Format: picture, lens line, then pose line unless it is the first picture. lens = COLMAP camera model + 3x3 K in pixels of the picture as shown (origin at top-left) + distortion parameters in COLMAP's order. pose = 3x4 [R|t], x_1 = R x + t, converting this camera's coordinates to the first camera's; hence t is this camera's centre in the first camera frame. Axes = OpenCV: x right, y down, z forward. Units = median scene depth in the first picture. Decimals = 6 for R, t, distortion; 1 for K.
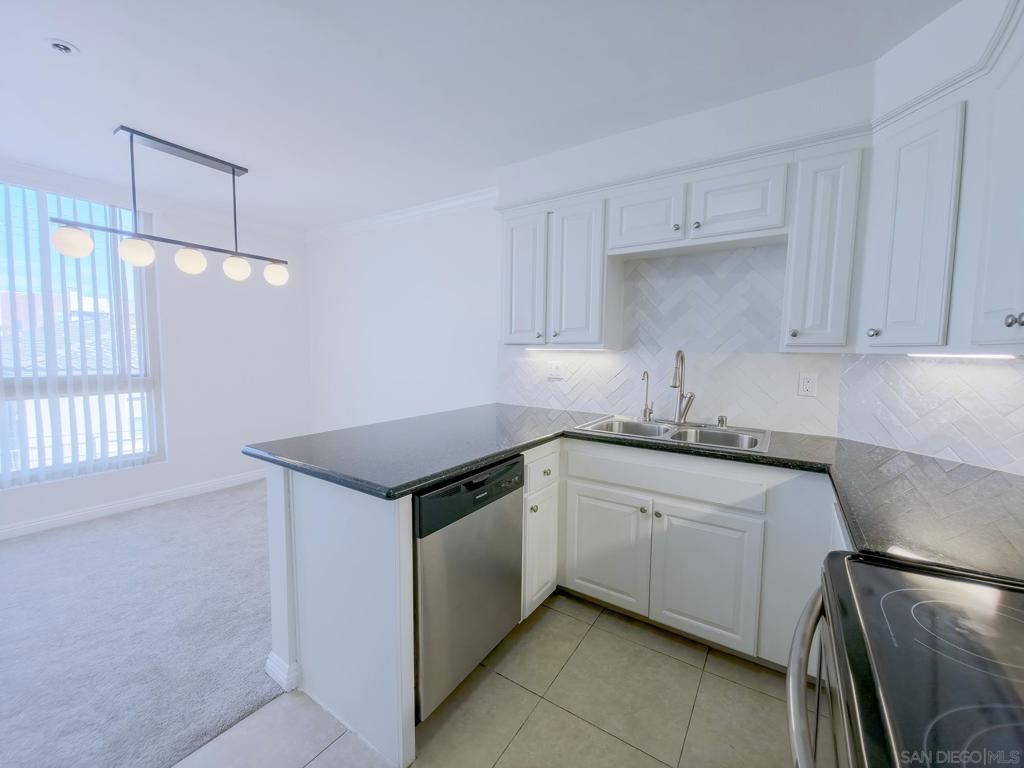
lens RADIAL K [[408.4, 0, 512.0], [0, 408.4, 384.0], [0, 0, 1]] dist [0.013222, -0.011891]
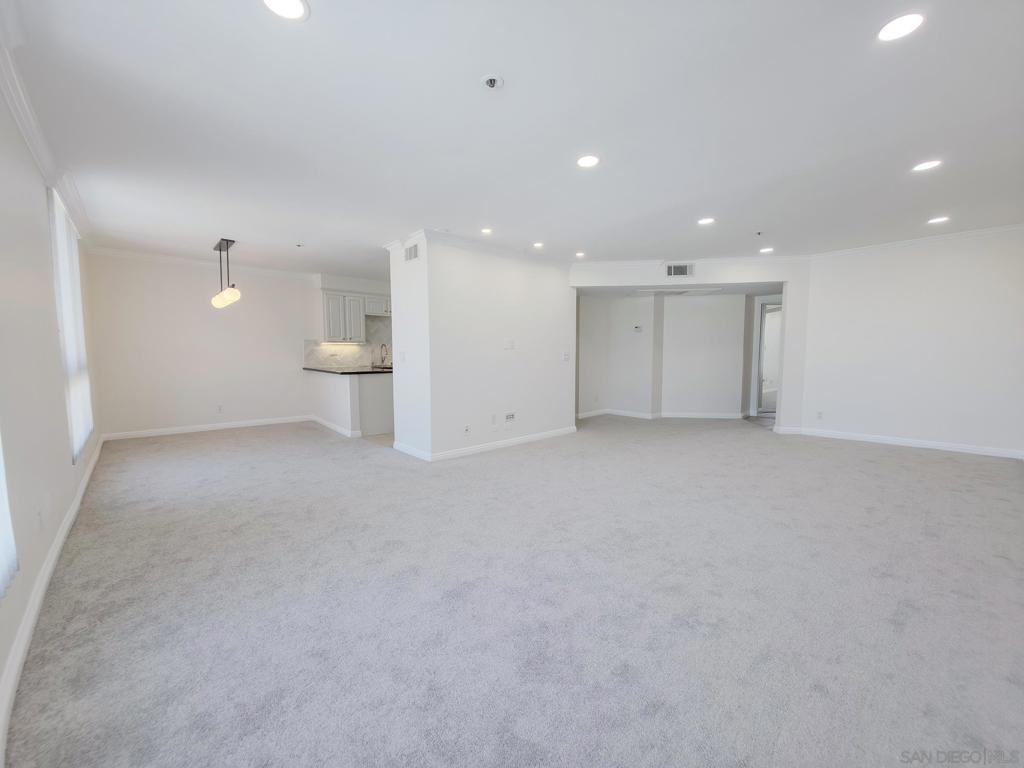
lens RADIAL K [[408.4, 0, 512.0], [0, 408.4, 384.0], [0, 0, 1]] dist [0.013222, -0.011891]
pose [[0.252826, -0.090900, 0.963232, -2.288175], [0.077248, 0.994295, 0.073556, 0.070990], [-0.964423, 0.055811, 0.258405, -0.802228]]
